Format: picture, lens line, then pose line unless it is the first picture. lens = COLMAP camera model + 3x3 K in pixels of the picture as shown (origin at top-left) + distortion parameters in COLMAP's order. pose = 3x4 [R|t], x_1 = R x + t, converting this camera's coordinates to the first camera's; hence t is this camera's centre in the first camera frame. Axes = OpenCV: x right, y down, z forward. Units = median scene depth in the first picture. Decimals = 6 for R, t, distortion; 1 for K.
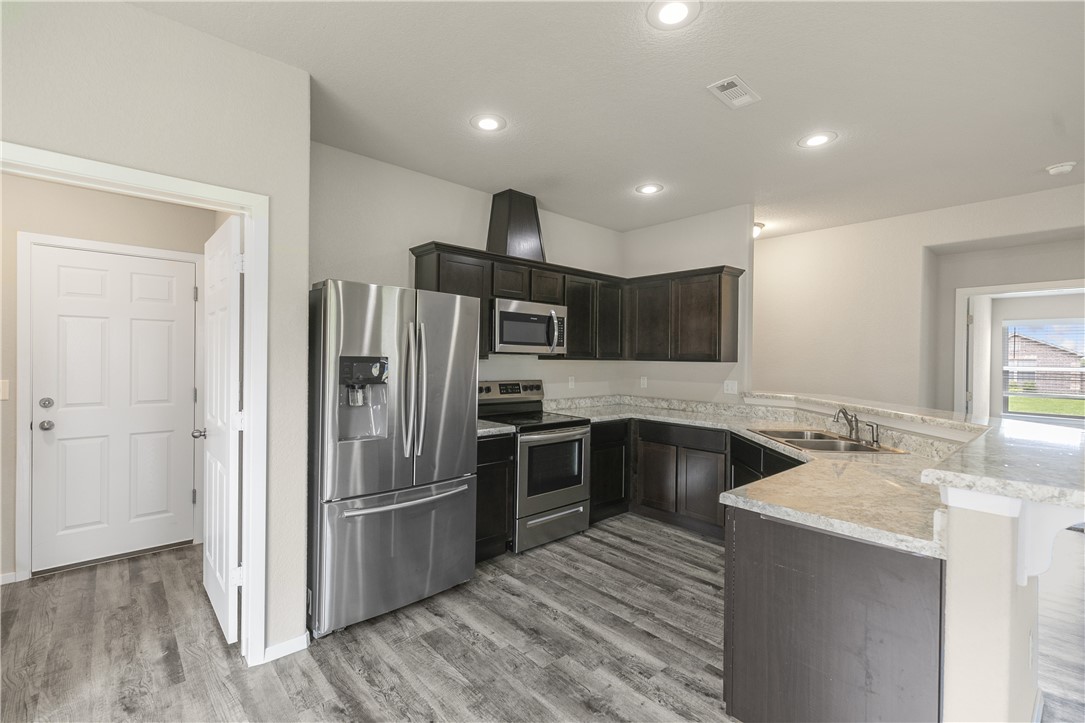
lens RADIAL K [[481.6, 0, 542.5], [0, 481.6, 361.5], [0, 0, 1]] dist [0.005319, 0.000081]
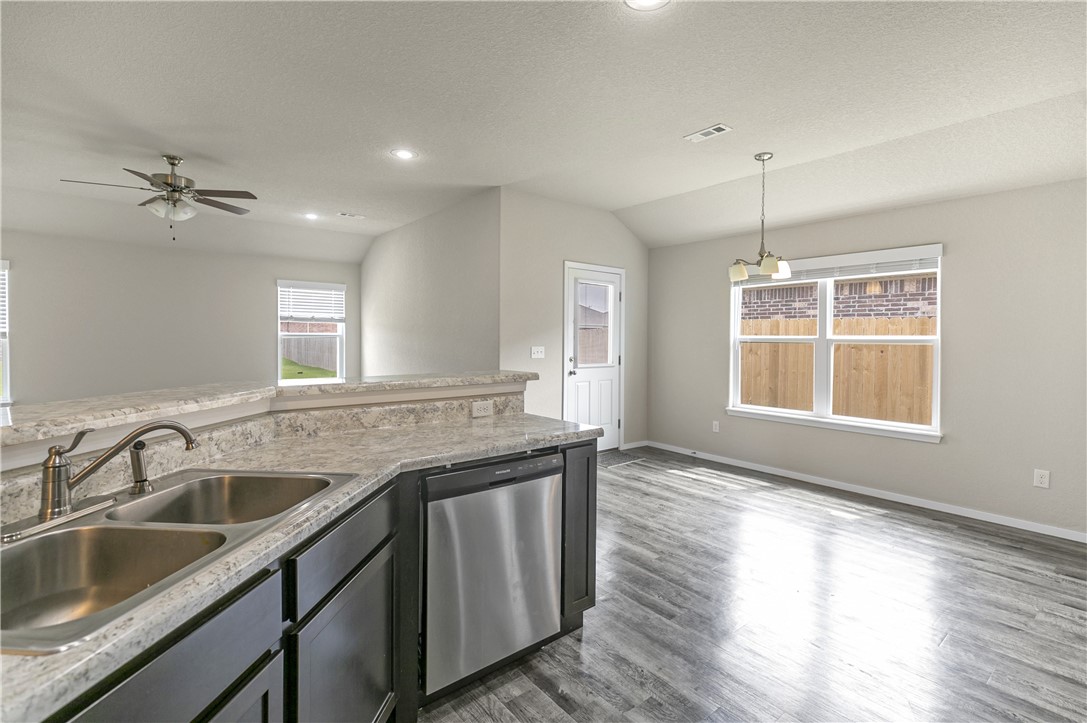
lens RADIAL K [[500.3, 0, 554.9], [0, 500.3, 344.5], [0, 0, 1]] dist [0.001460, -0.000271]
pose [[-0.998859, -0.020742, 0.043015, 0.214248], [-0.019675, 0.999492, 0.025085, 0.012784], [-0.043513, 0.024210, -0.998759, 1.103164]]
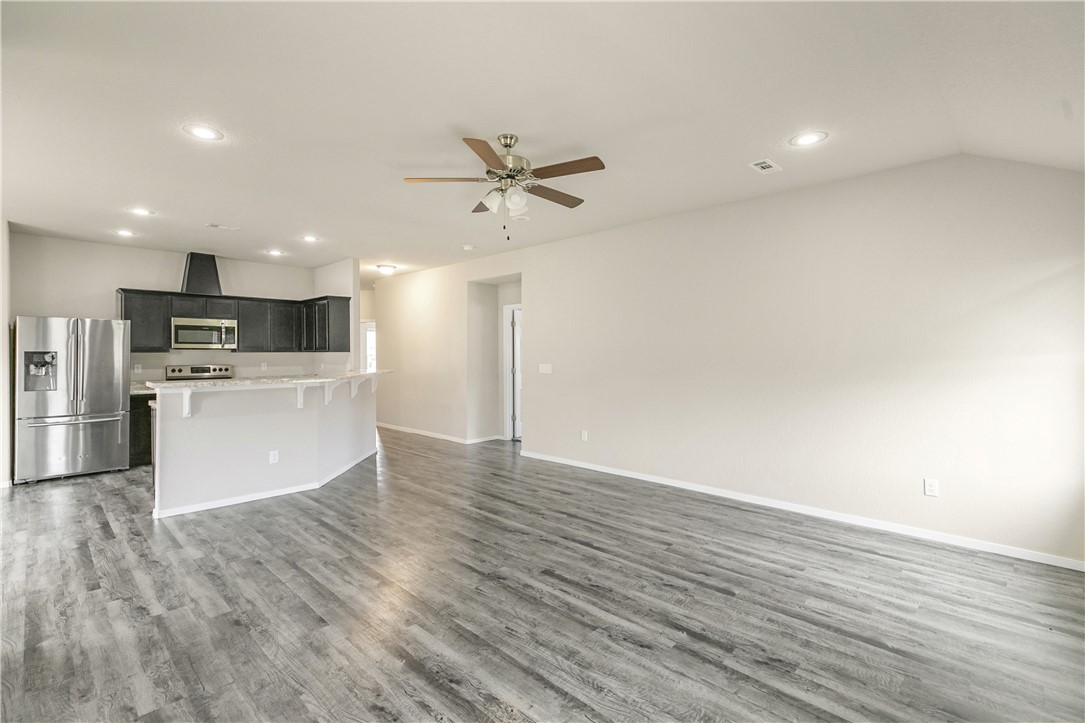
lens RADIAL K [[493.8, 0, 545.4], [0, 493.8, 354.2], [0, 0, 1]] dist [0.002931, -0.000467]
pose [[0.997629, -0.017934, 0.066445, 1.128348], [0.018325, 0.999818, -0.005279, 0.036195], [-0.066338, 0.006484, 0.997776, -0.874191]]
